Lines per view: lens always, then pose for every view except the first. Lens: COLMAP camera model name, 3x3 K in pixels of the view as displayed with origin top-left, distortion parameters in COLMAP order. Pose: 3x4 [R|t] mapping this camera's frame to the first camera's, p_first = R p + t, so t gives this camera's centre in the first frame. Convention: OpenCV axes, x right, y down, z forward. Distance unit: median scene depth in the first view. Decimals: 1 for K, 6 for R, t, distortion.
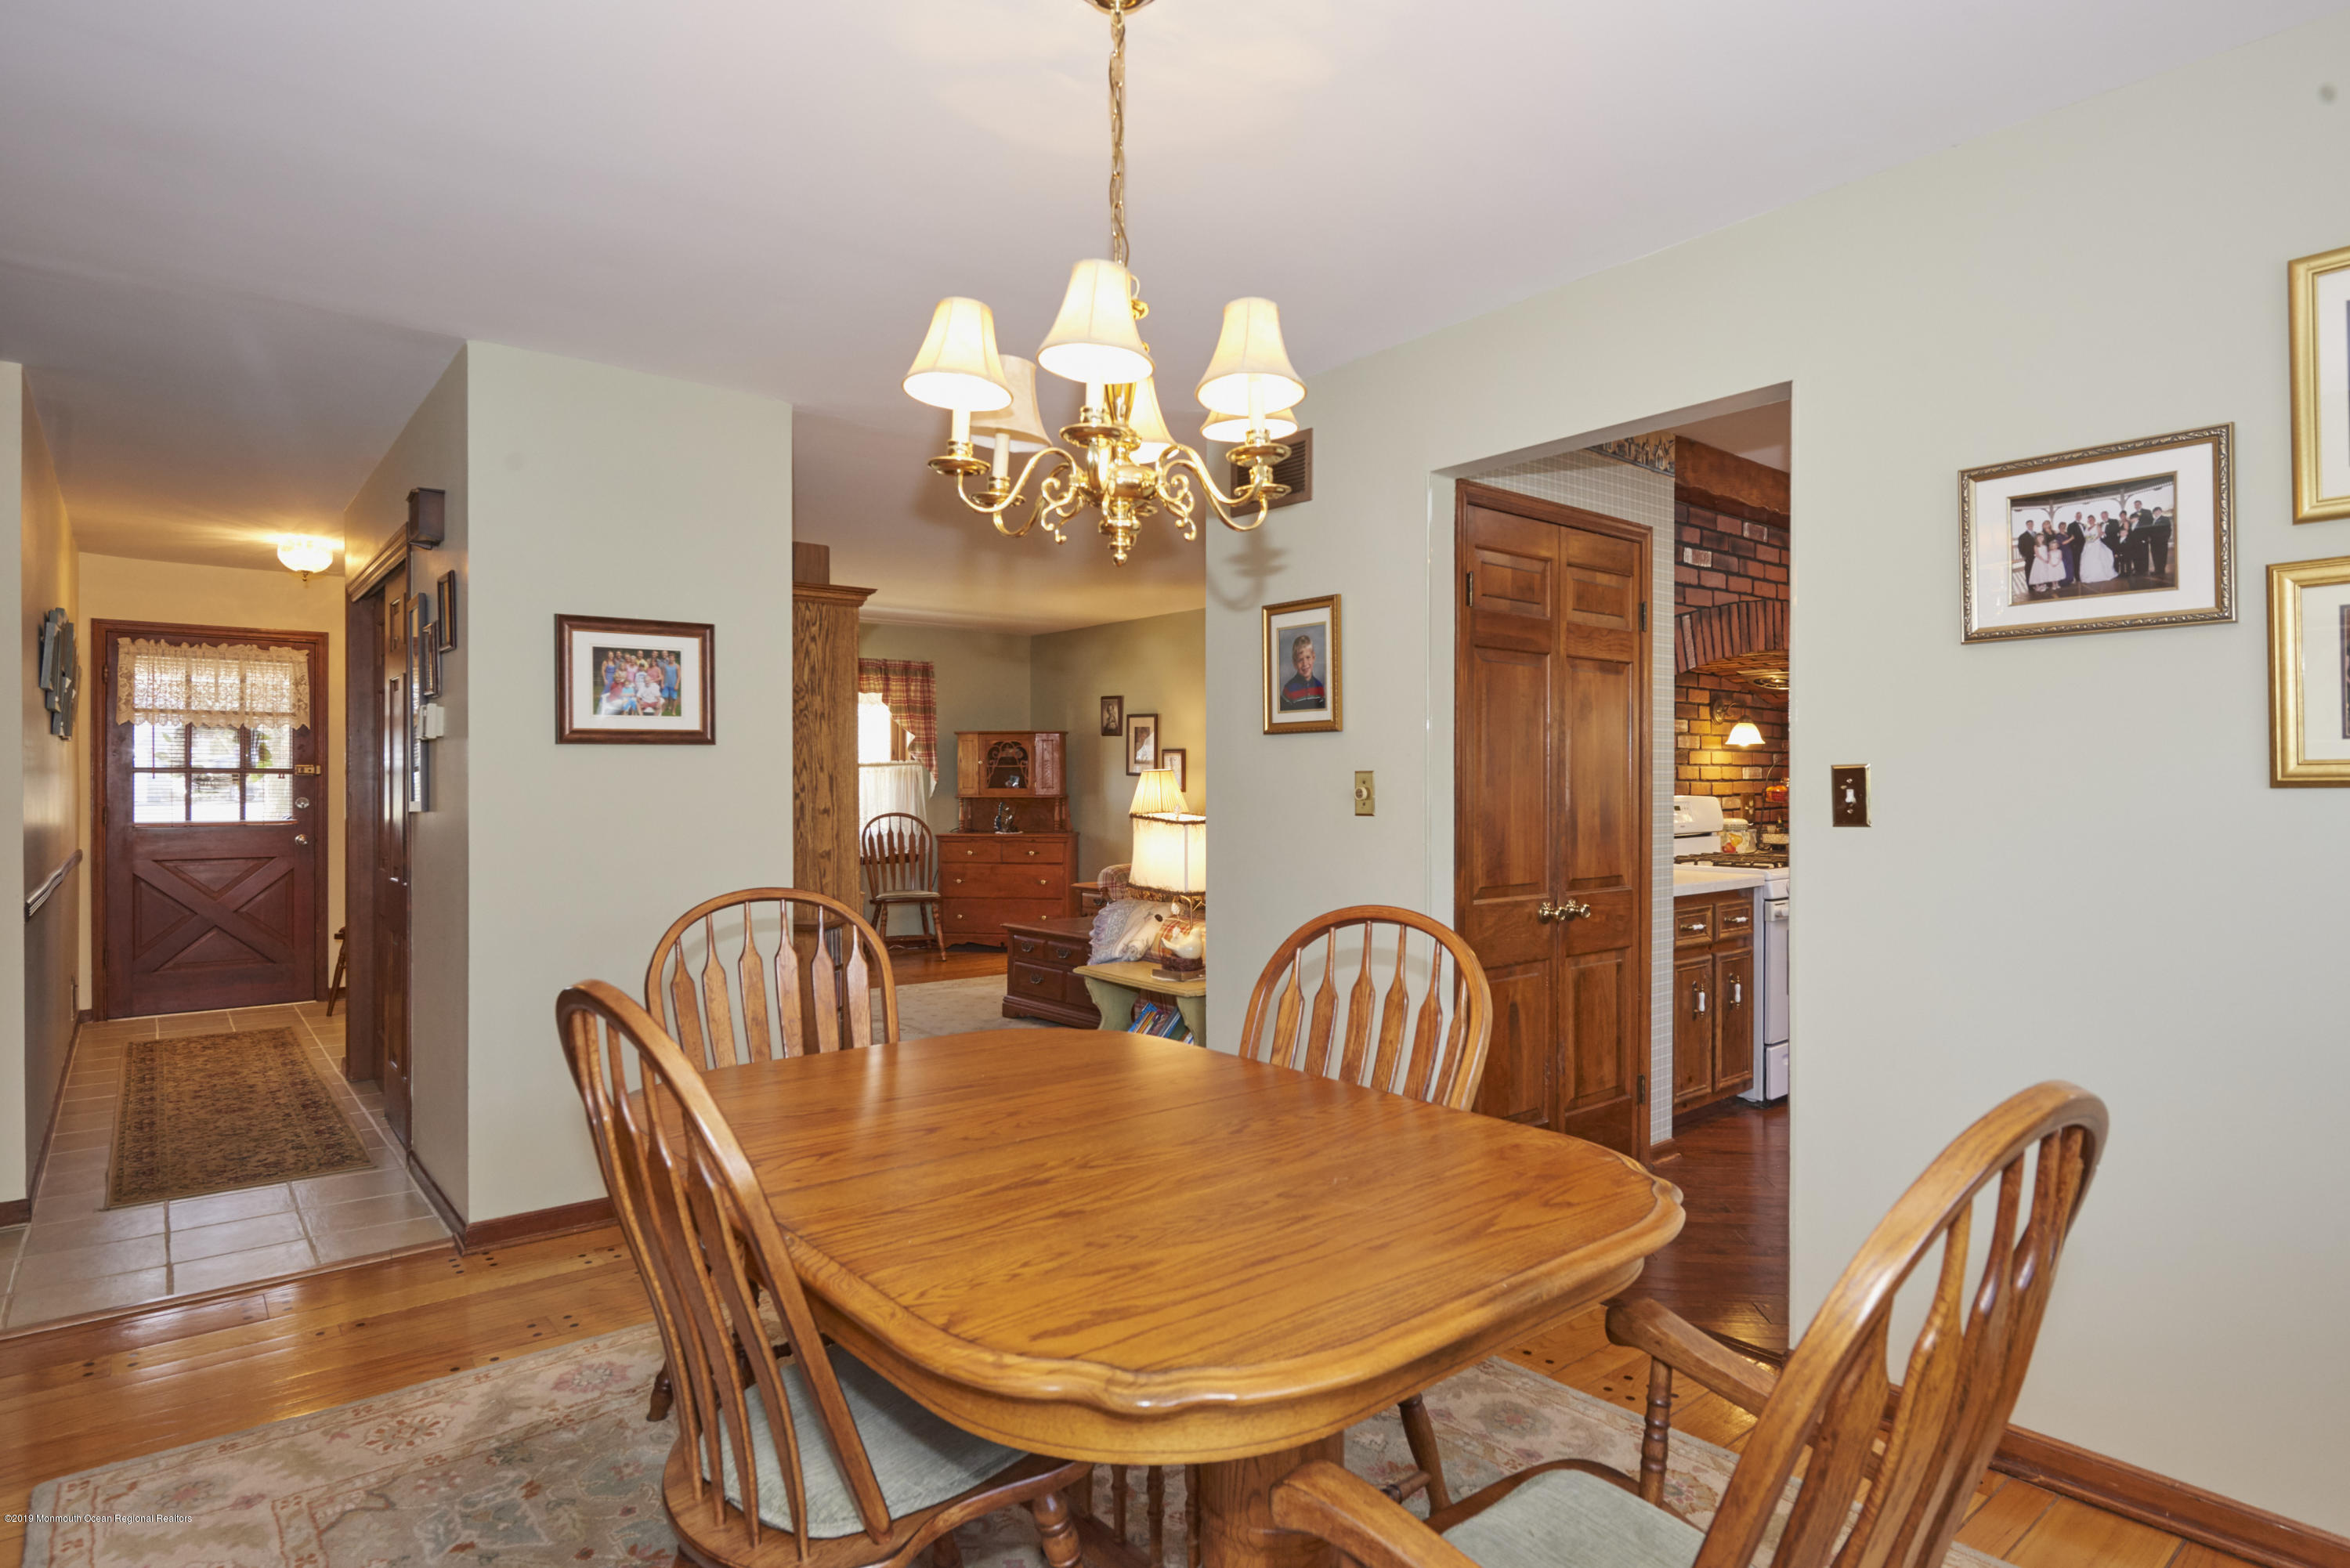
lens RADIAL K [[1265.2, 0, 1176.2], [0, 1265.2, 786.7], [0, 0, 1]] dist [-0.003031, -0.000681]
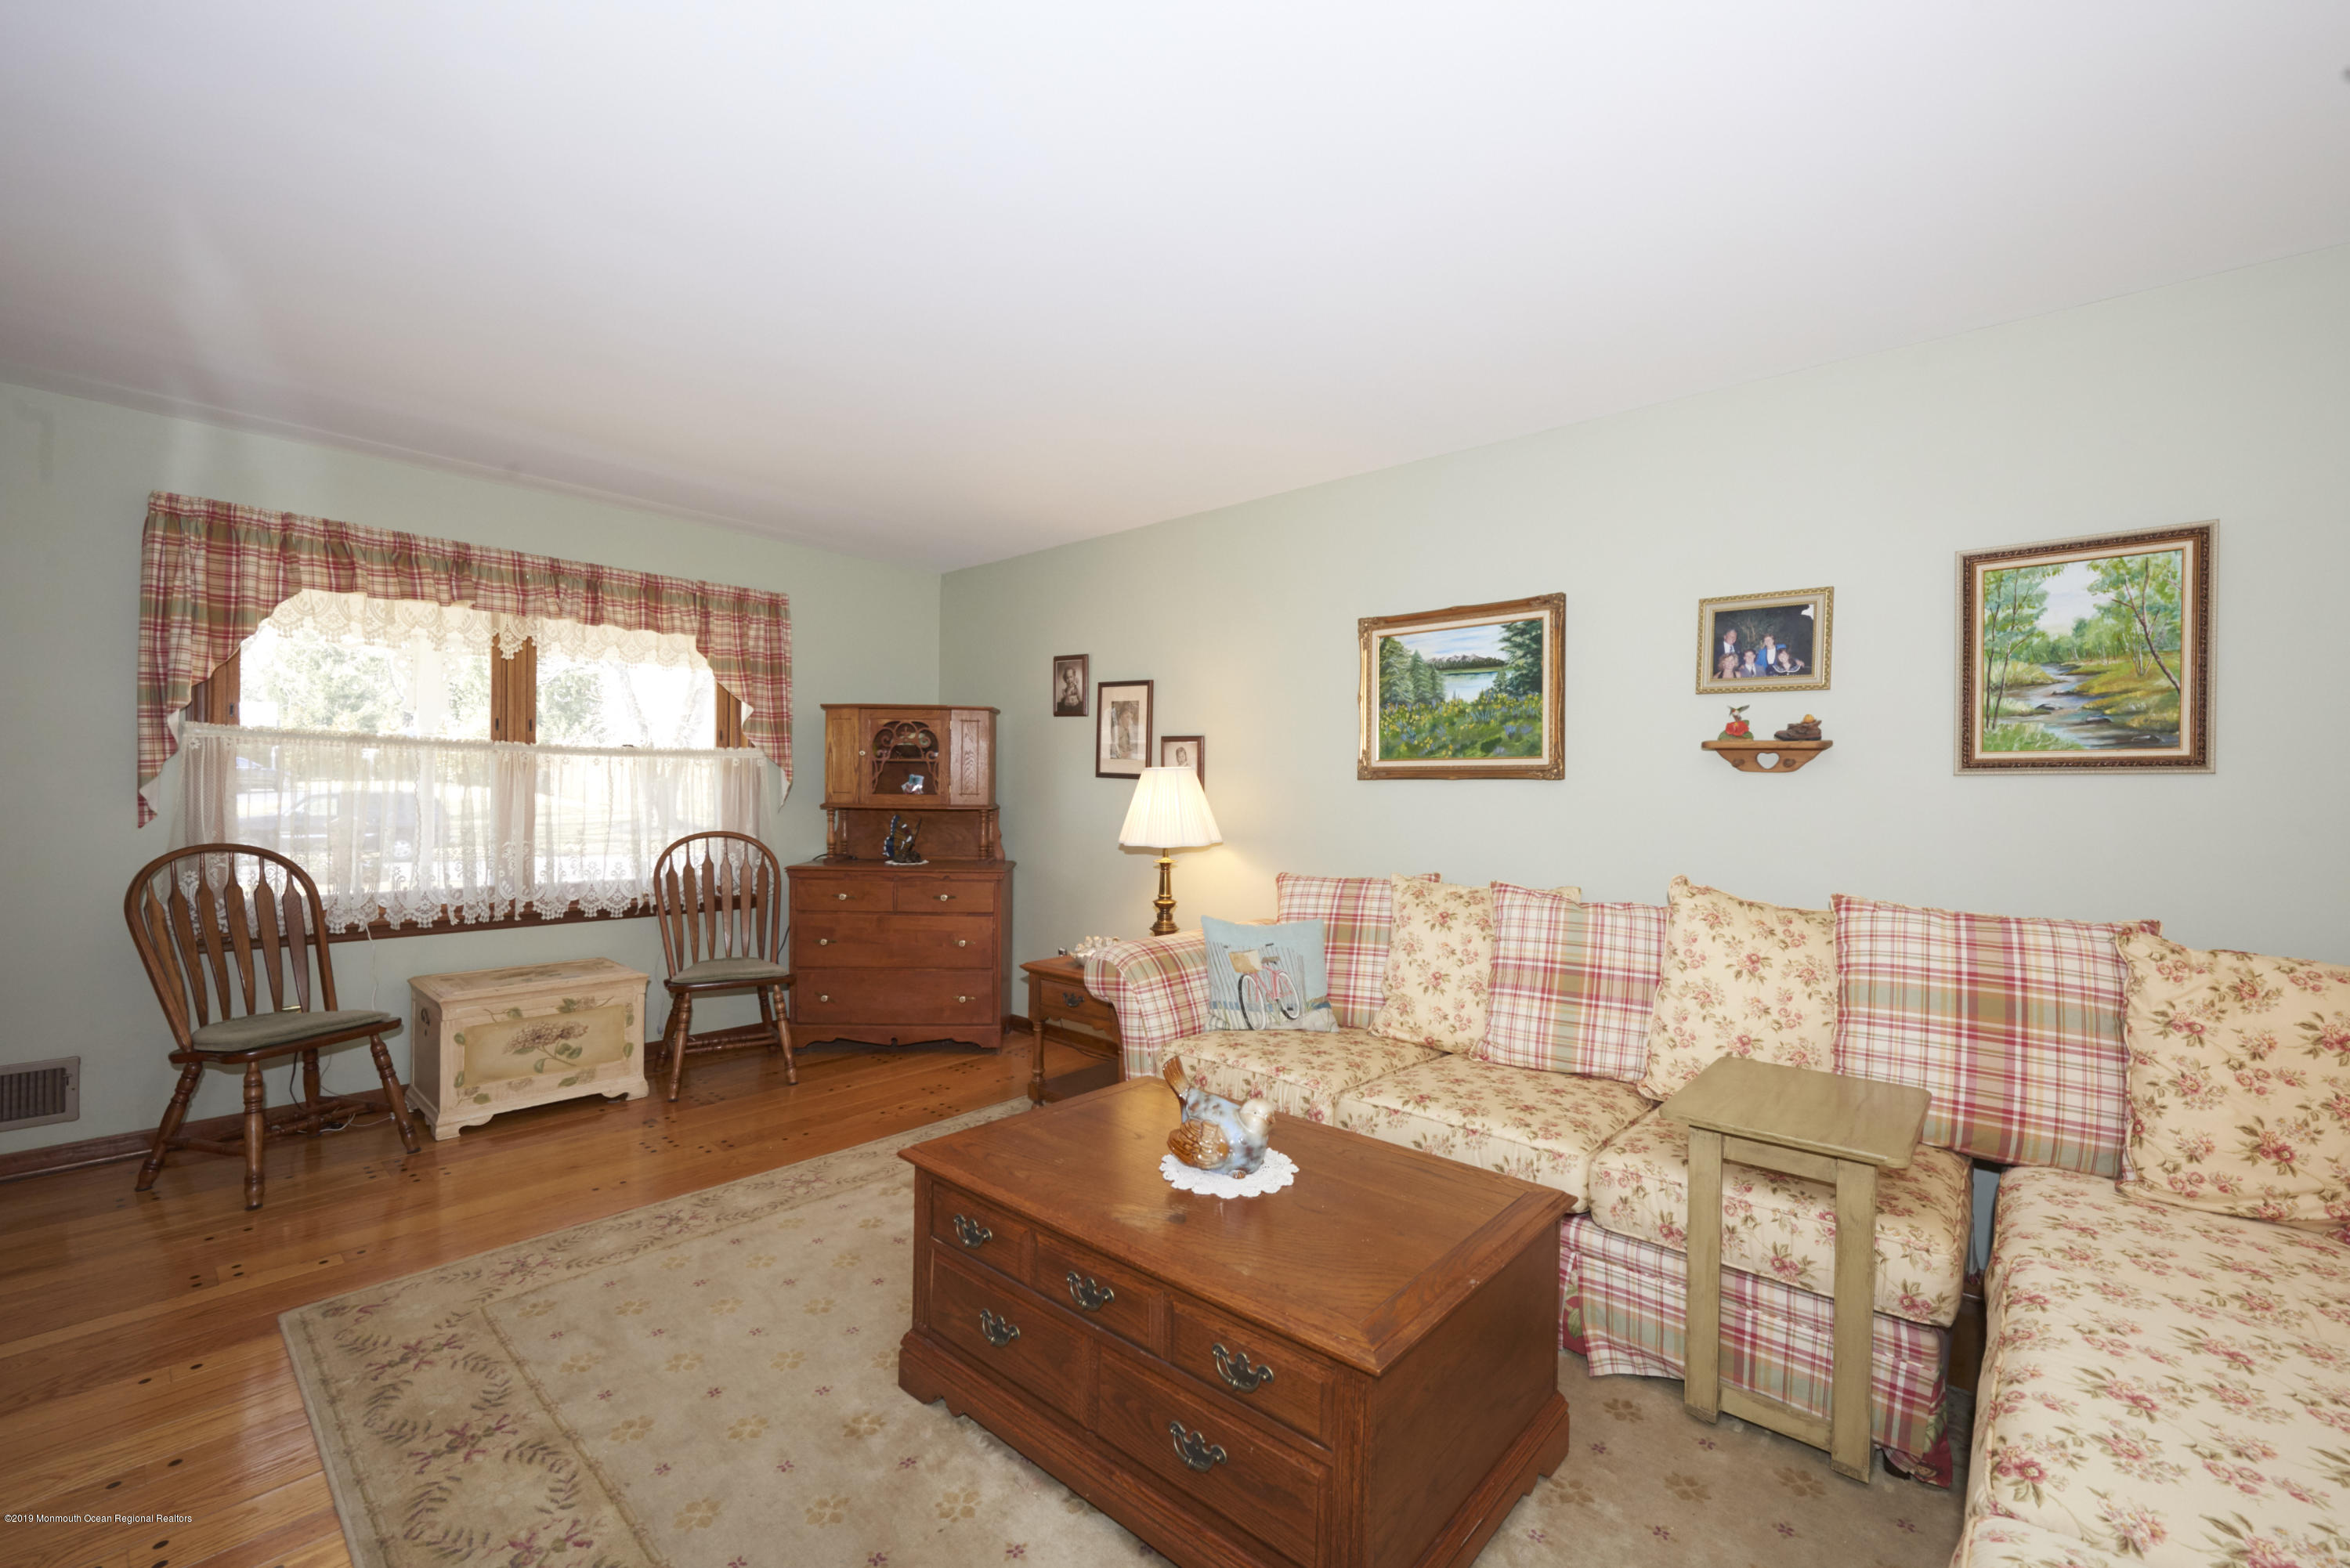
lens RADIAL K [[1003.3, 0, 1183.1], [0, 1003.3, 798.0], [0, 0, 1]] dist [-0.009711, -0.000527]
pose [[0.987952, 0.012449, 0.154262, -0.073088], [-0.013405, 0.999897, 0.005159, -0.001450], [-0.154182, -0.007164, 0.988017, 0.480061]]
